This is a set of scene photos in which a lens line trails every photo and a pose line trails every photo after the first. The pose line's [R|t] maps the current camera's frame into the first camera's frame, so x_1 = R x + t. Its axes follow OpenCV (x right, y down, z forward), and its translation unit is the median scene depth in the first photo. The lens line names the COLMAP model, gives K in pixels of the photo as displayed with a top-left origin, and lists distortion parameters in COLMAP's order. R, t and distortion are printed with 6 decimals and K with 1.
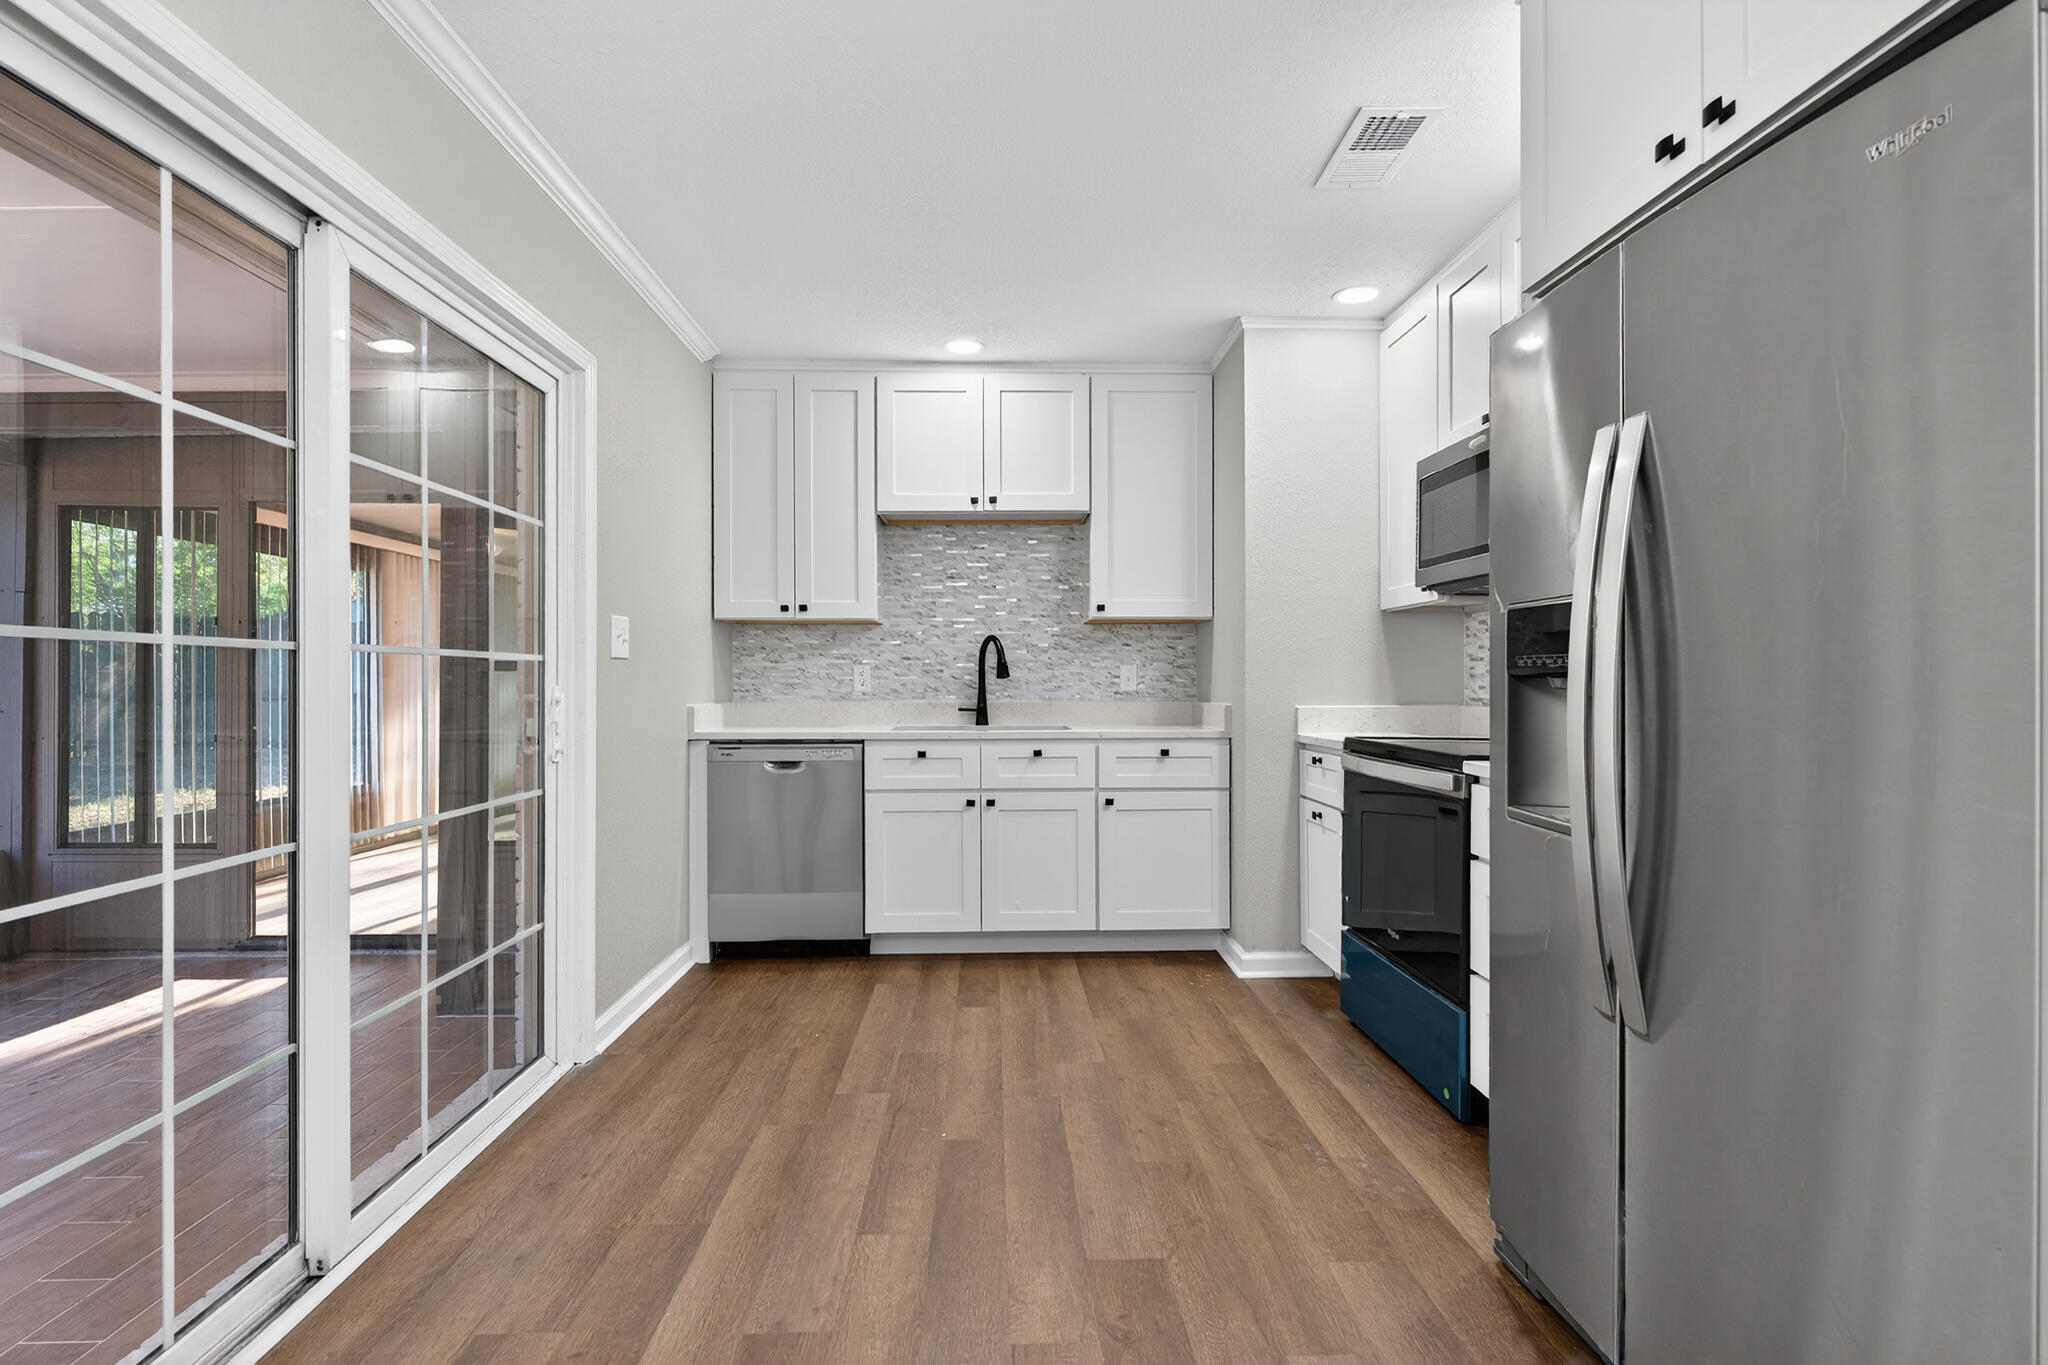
lens RADIAL K [[920.4, 0, 1026.4], [0, 920.4, 680.9], [0, 0, 1]] dist [-0.006773, 0.000513]
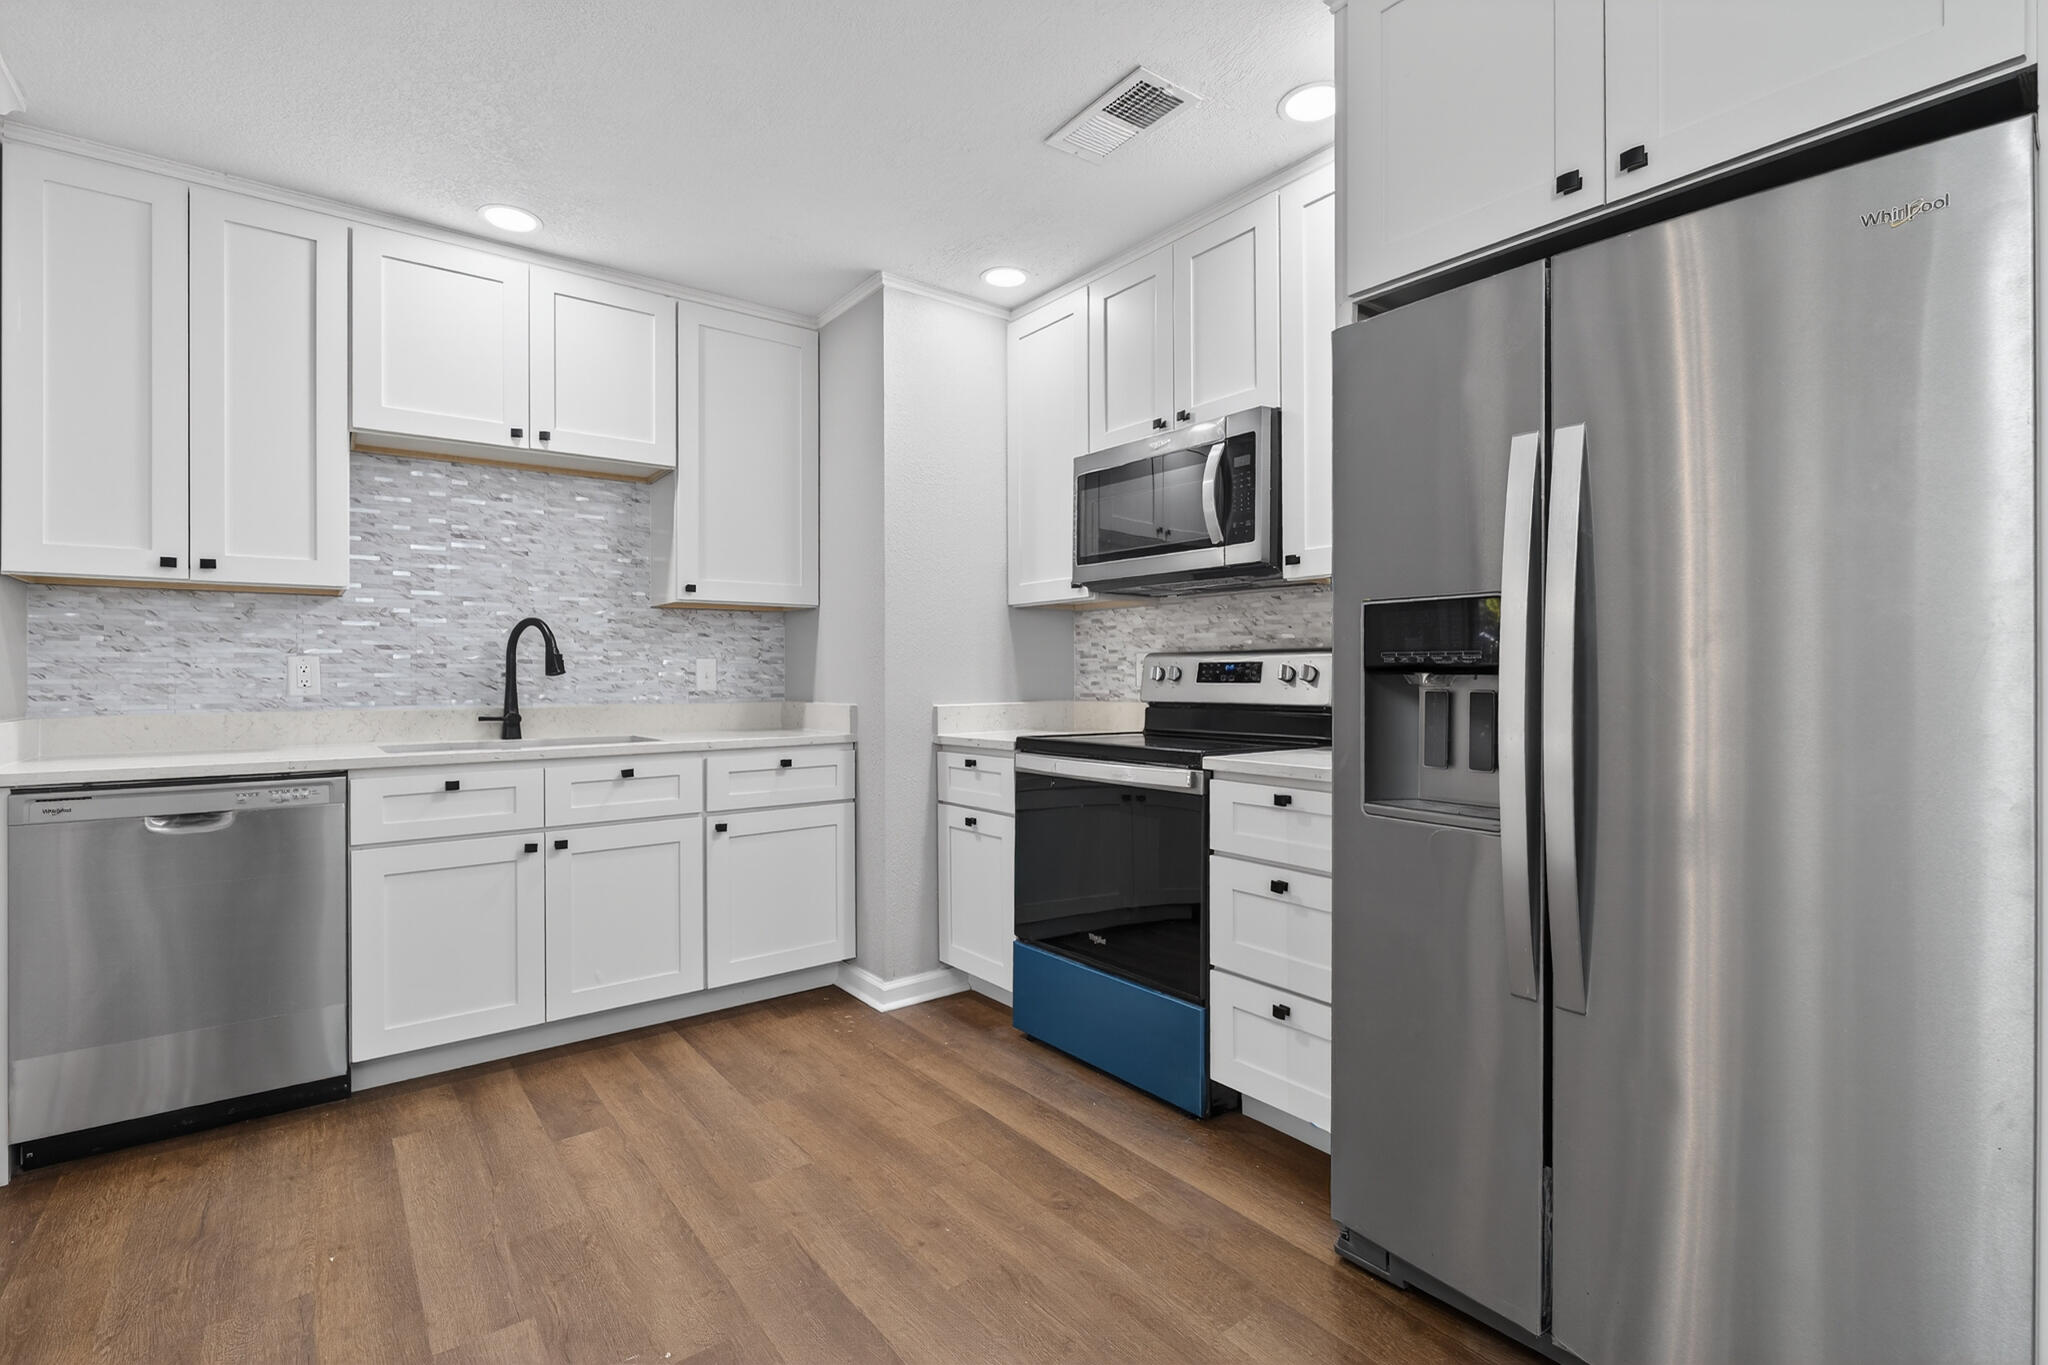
lens RADIAL K [[920.4, 0, 1023.8], [0, 920.4, 671.1], [0, 0, 1]] dist [-0.006773, 0.000513]
pose [[0.813327, 0.000203, 0.581807, -0.171851], [0.003403, 0.999981, -0.005105, -0.001552], [-0.581797, 0.006132, 0.813311, 0.192116]]
